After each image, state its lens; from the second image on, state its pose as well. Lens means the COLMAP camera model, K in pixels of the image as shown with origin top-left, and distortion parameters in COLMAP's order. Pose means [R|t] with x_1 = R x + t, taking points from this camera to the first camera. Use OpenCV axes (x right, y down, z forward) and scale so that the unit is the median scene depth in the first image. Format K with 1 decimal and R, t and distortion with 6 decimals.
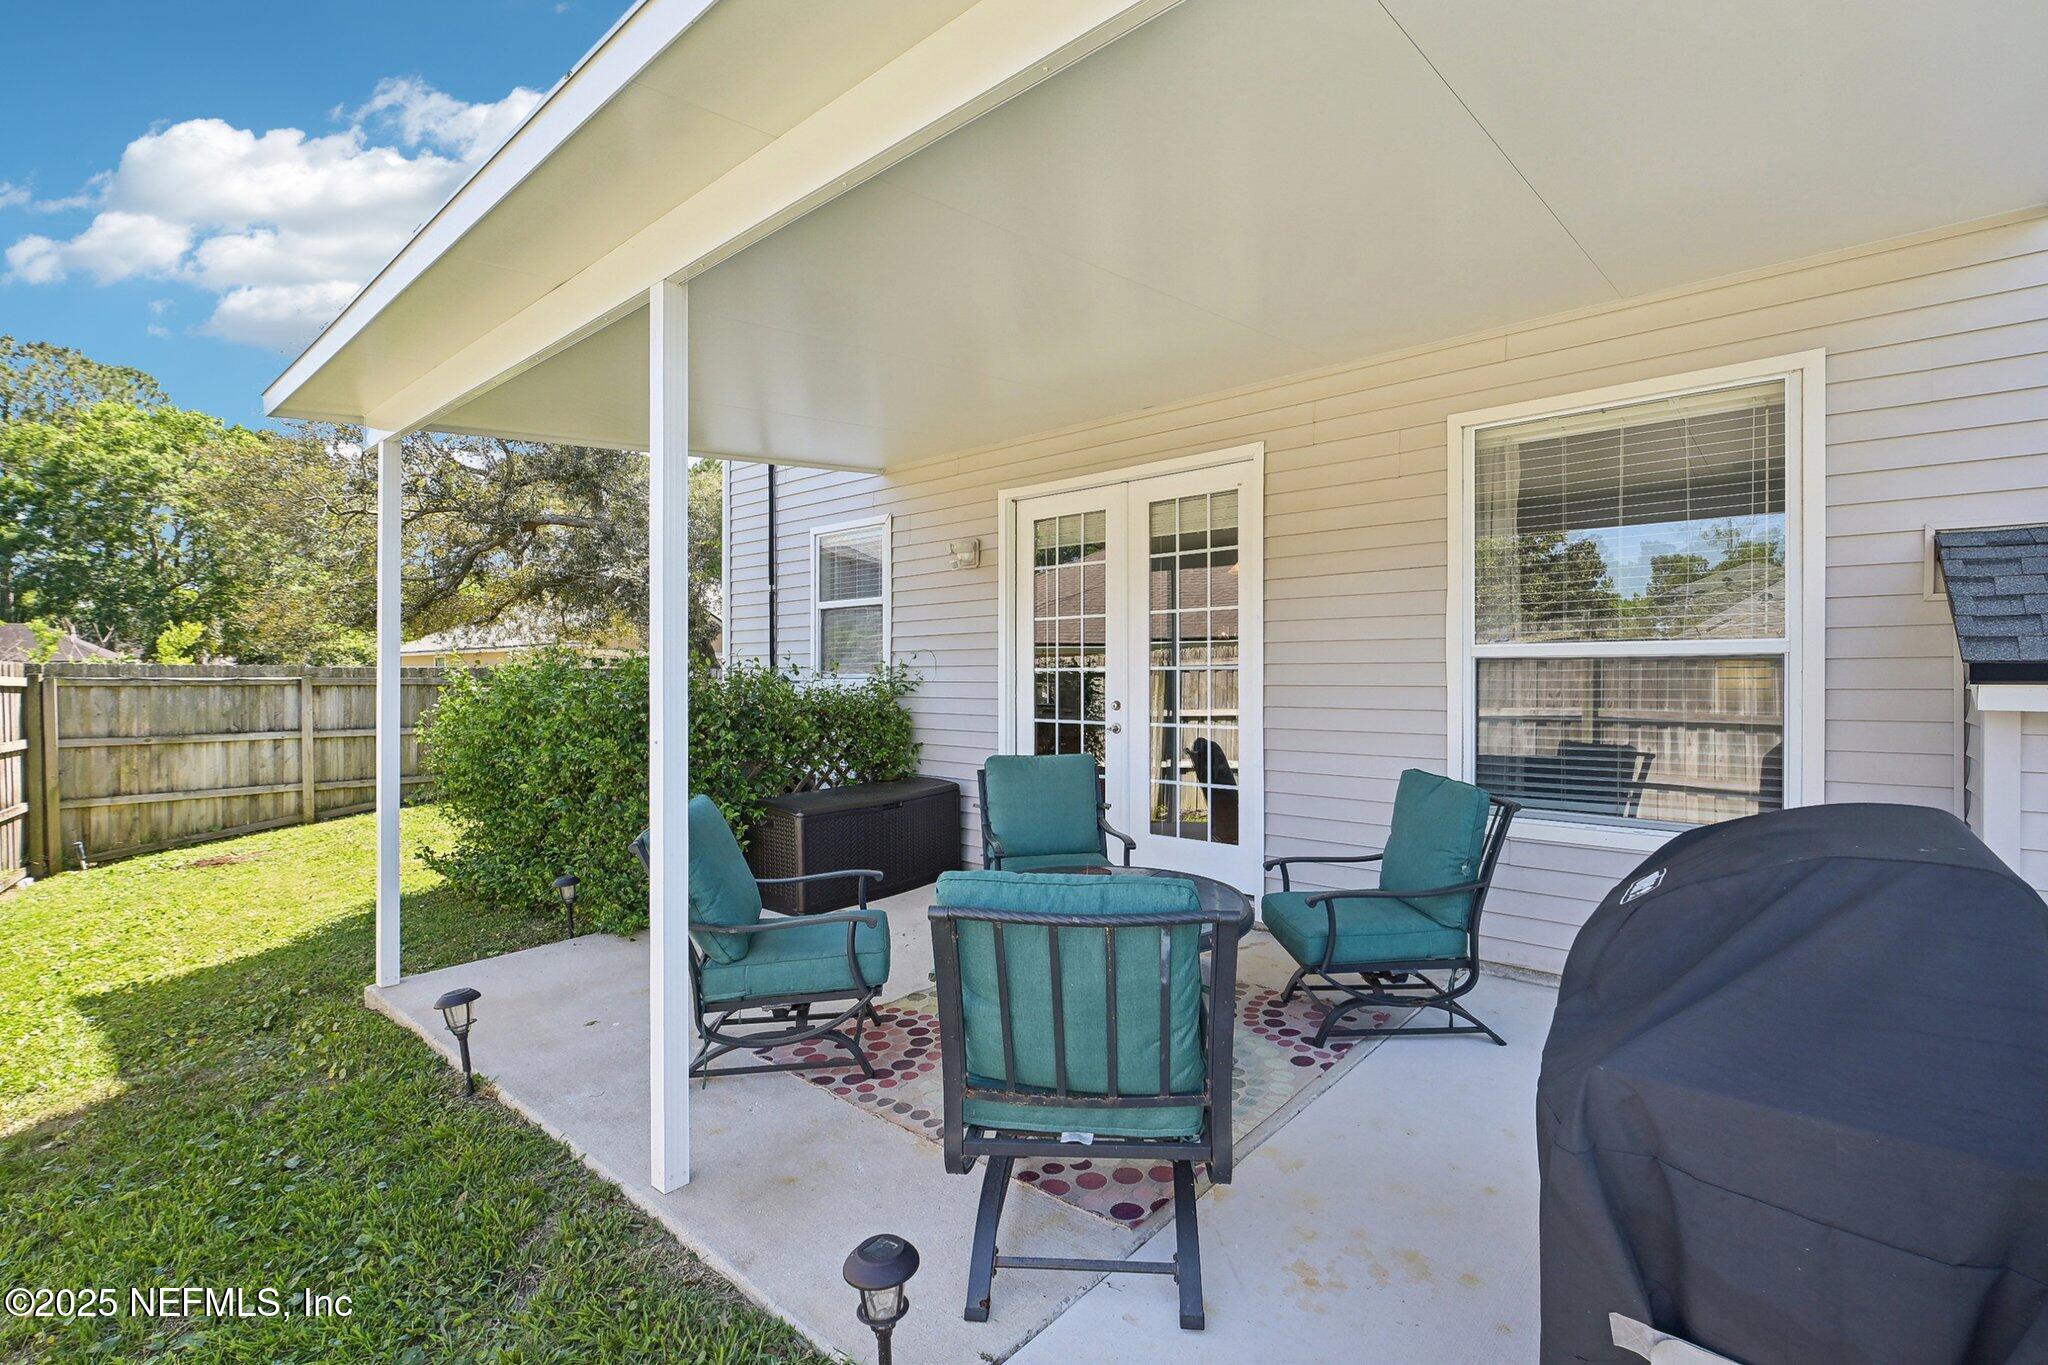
lens RADIAL K [[915.6, 0, 1025.2], [0, 915.6, 682.3], [0, 0, 1]] dist [0.002153, -0.001967]
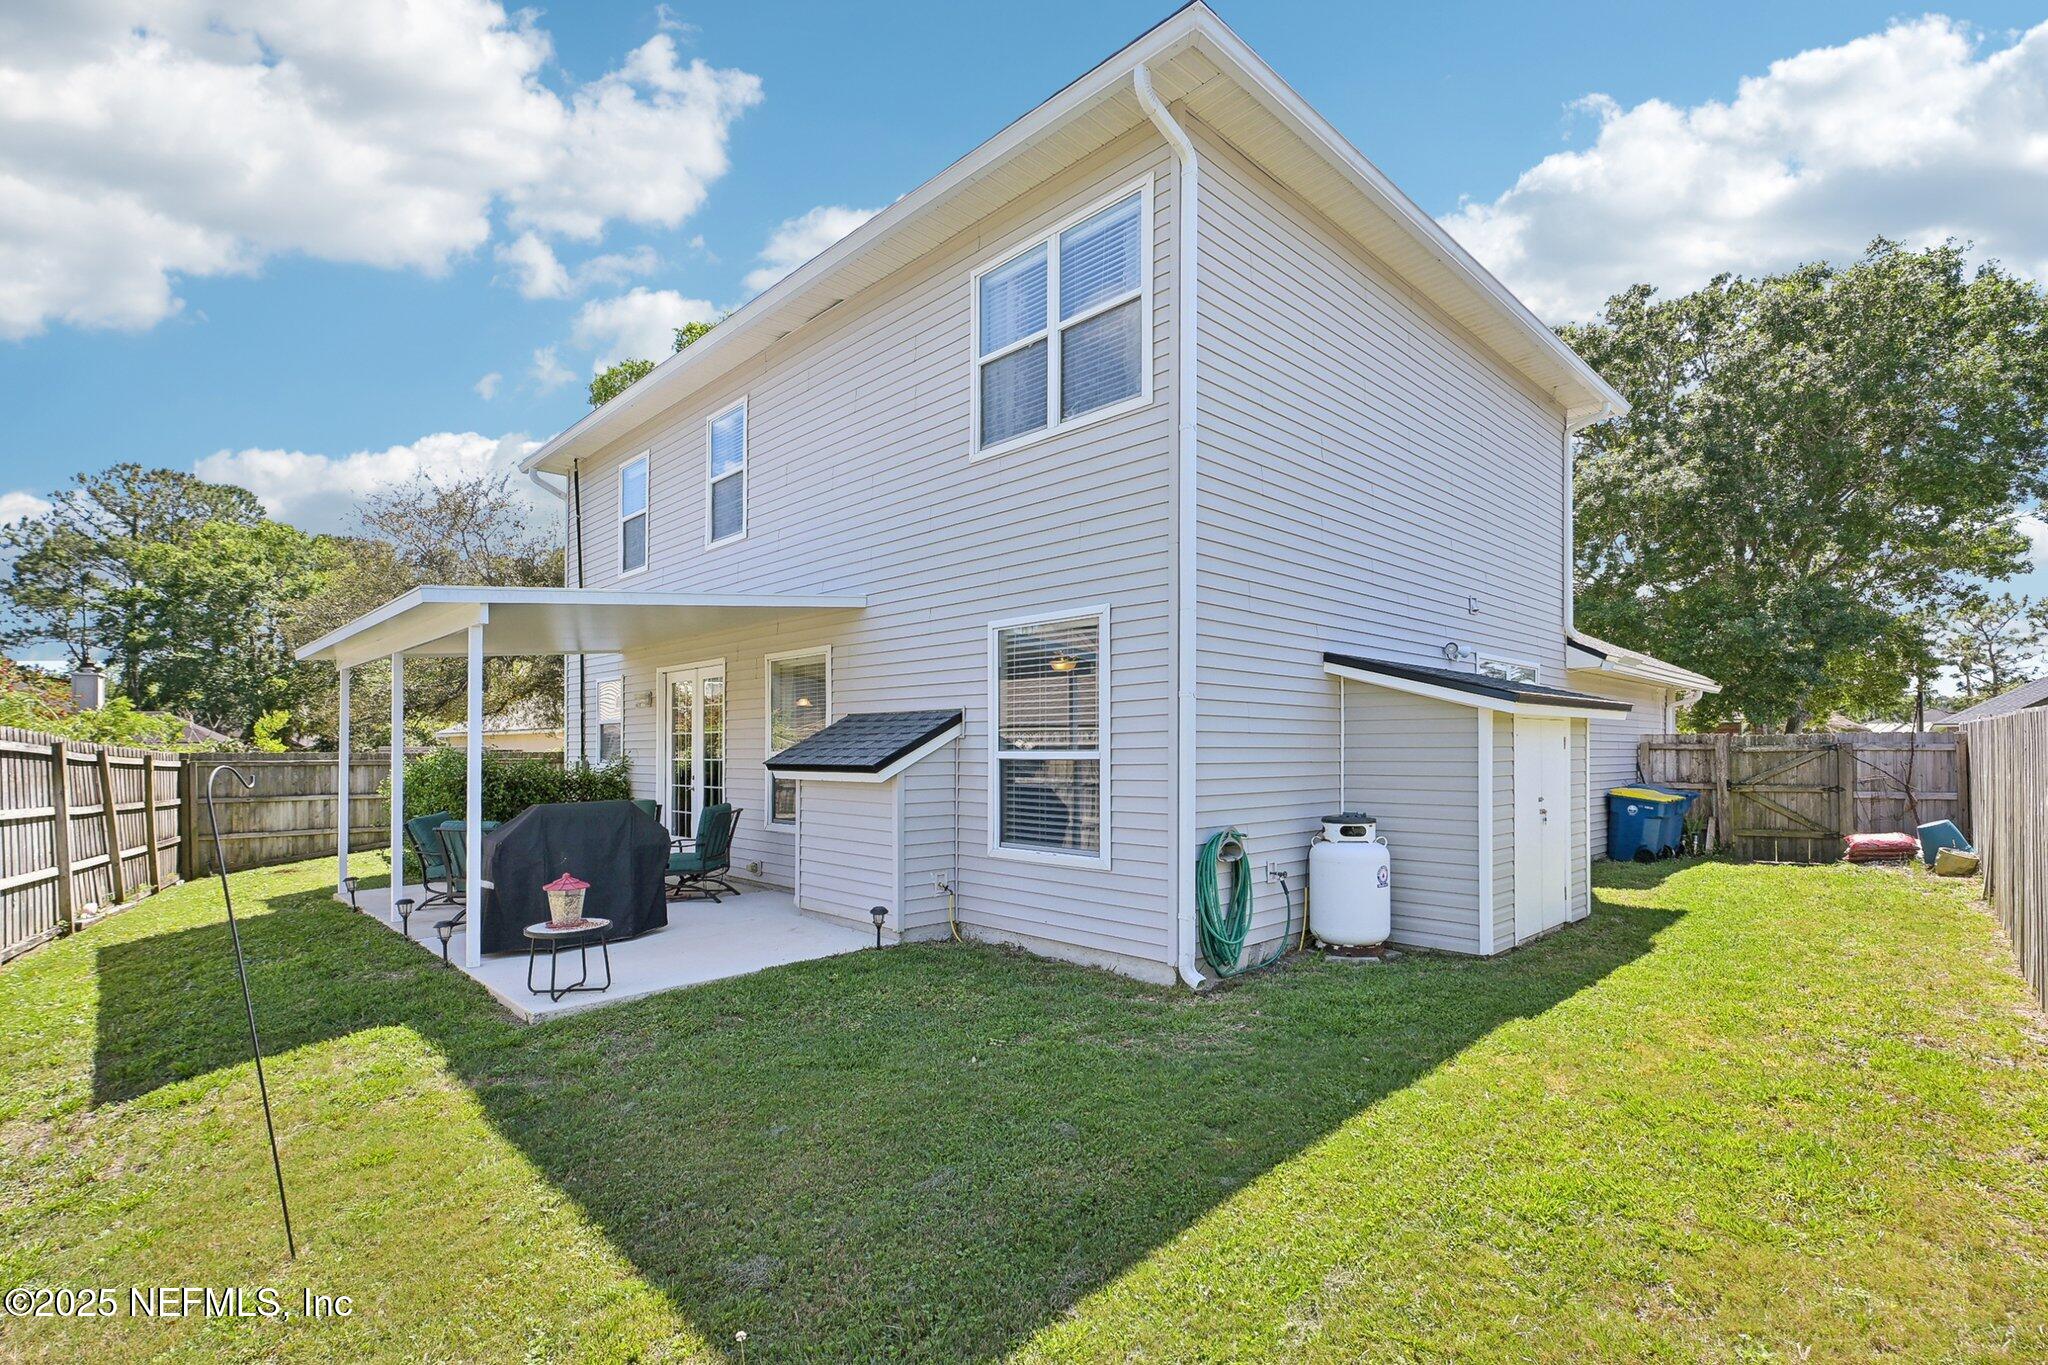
lens RADIAL K [[915.6, 0, 996.6], [0, 915.6, 755.5], [0, 0, 1]] dist [0.002153, -0.001967]
pose [[0.996983, -0.000734, -0.077611, 0.145660], [0.000611, 0.999999, -0.001618, -0.003310], [0.077612, 0.001566, 0.996982, -0.153227]]
